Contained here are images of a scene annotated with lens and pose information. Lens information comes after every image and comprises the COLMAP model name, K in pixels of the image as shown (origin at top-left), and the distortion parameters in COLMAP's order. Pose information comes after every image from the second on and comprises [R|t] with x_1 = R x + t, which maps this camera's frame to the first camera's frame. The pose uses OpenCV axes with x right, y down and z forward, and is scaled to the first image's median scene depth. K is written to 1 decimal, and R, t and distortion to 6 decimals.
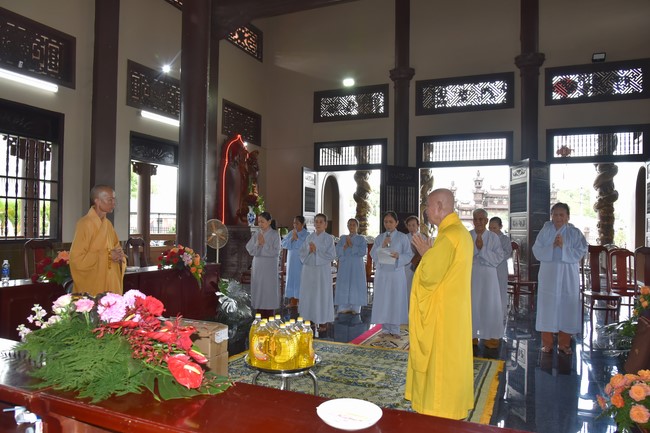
lens RADIAL K [[477.1, 0, 325.0], [0, 477.1, 216.5], [0, 0, 1]] dist [-0.006576, 0.004144]
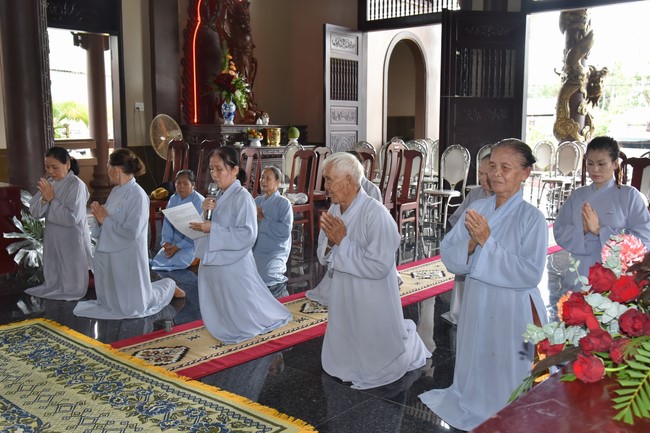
lens RADIAL K [[665.2, 0, 325.0], [0, 665.2, 216.5], [0, 0, 1]] dist [-0.005909, -0.003716]
pose [[0.950227, 0.028507, -0.310251, 0.223986], [0.017767, 0.989227, 0.145309, 0.013795], [0.311051, -0.143589, 0.939484, 0.192963]]
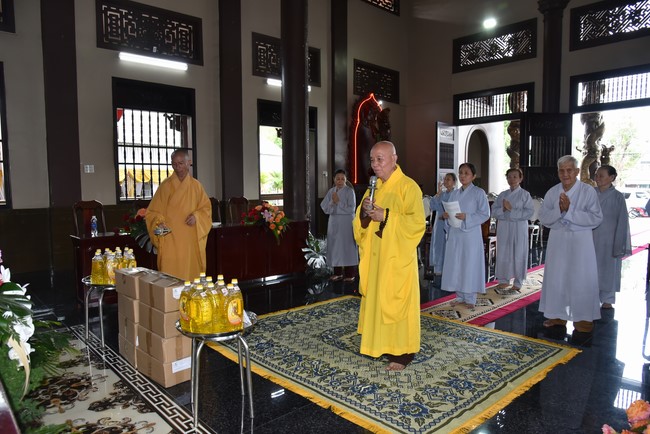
lens RADIAL K [[453.2, 0, 325.0], [0, 453.2, 217.0], [0, 0, 1]] dist [-0.016723, 0.005451]
pose [[0.917449, 0.010383, -0.397717, 0.113748], [0.024667, 0.996252, 0.082911, 0.005688], [0.397087, -0.085878, 0.913754, 0.069717]]
